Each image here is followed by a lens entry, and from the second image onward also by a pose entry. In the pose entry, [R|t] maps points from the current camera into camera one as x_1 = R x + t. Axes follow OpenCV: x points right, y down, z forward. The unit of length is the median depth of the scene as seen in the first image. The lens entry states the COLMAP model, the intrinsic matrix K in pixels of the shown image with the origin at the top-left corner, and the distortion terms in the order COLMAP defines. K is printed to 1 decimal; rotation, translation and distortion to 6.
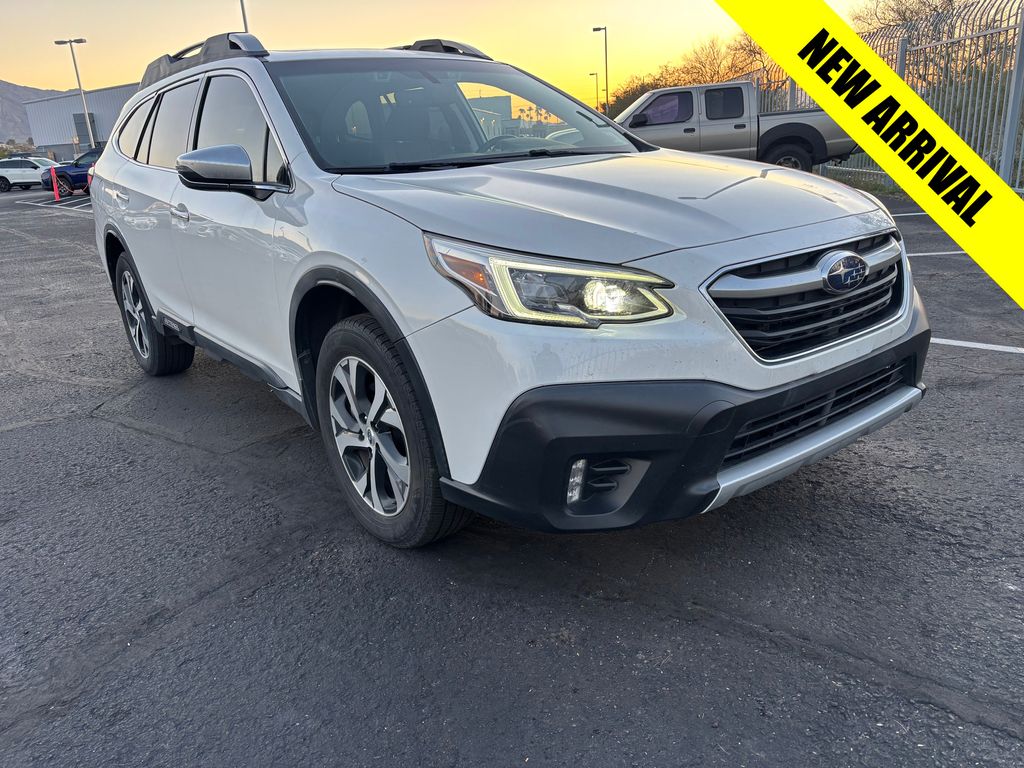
lens RADIAL K [[806.6, 0, 511.0], [0, 806.6, 383.0], [0, 0, 1]] dist [0.003600, 0.026340]
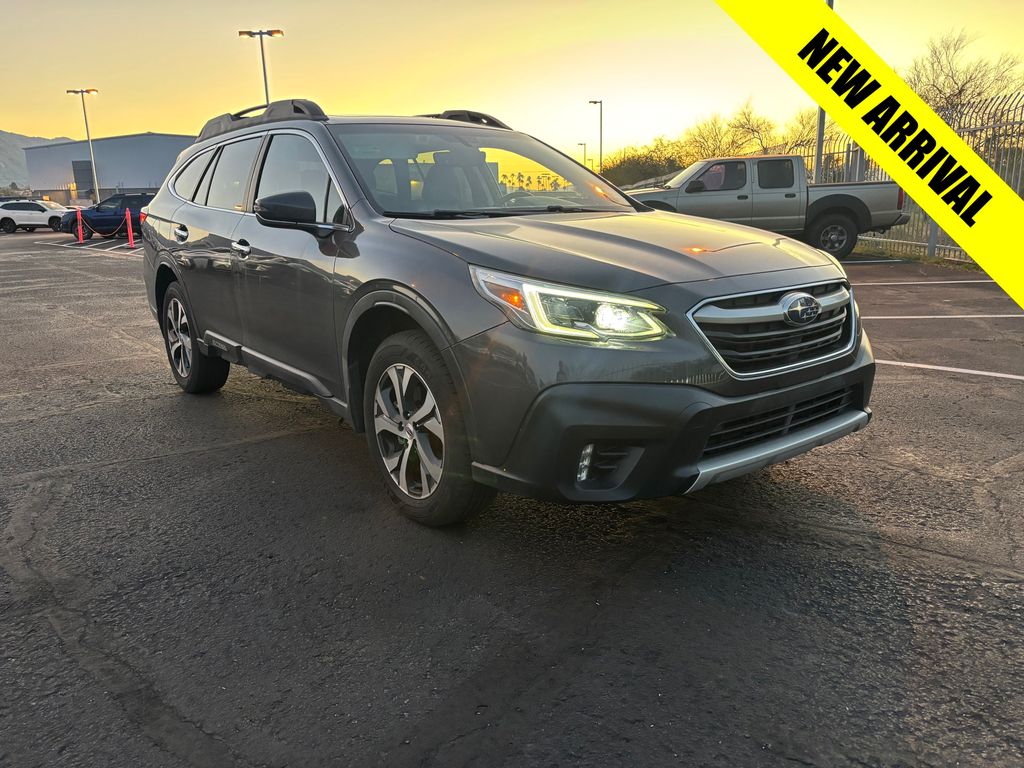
lens RADIAL K [[806.6, 0, 511.8], [0, 806.6, 385.8], [0, 0, 1]] dist [0.003600, 0.026340]
pose [[0.999159, 0.037618, 0.016321, -0.045462], [-0.036380, 0.996850, -0.070481, 0.073661], [-0.018921, 0.069828, 0.997380, -0.199860]]
